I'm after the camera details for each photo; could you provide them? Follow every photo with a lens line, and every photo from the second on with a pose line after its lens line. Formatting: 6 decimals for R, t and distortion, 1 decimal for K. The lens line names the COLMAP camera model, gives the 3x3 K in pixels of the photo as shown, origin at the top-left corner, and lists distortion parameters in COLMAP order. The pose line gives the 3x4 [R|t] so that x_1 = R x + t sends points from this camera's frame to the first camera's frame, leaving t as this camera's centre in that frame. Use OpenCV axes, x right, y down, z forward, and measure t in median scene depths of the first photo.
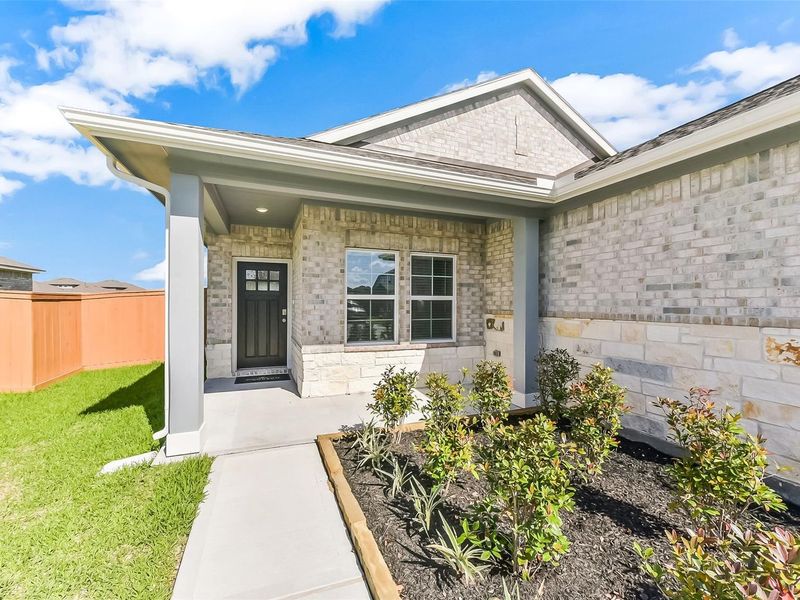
lens RADIAL K [[350.7, 0, 402.6], [0, 350.7, 303.7], [0, 0, 1]] dist [0.005514, -0.000924]
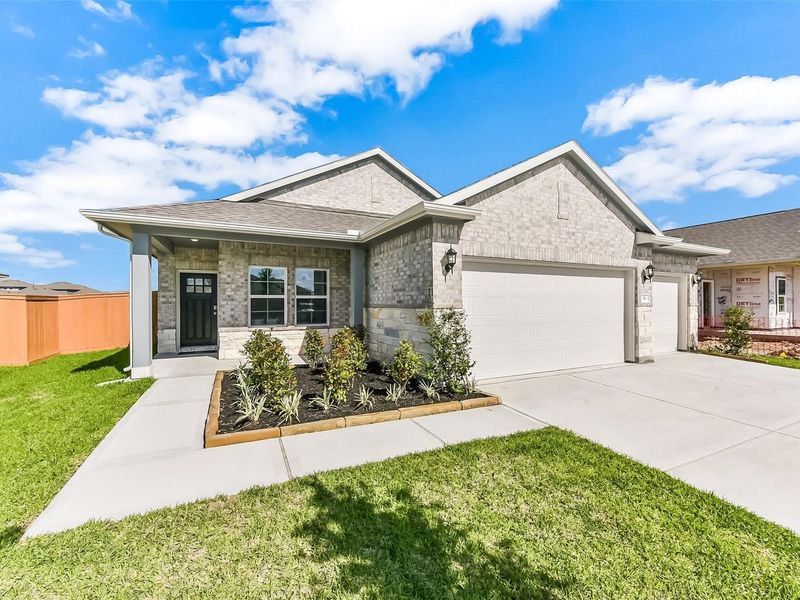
lens RADIAL K [[350.7, 0, 402.6], [0, 350.7, 303.7], [0, 0, 1]] dist [0.005514, -0.000924]
pose [[0.996688, -0.007496, 0.080969, 0.347655], [0.007678, 0.999969, -0.001939, 0.018790], [-0.080952, 0.002554, 0.996715, -0.551409]]
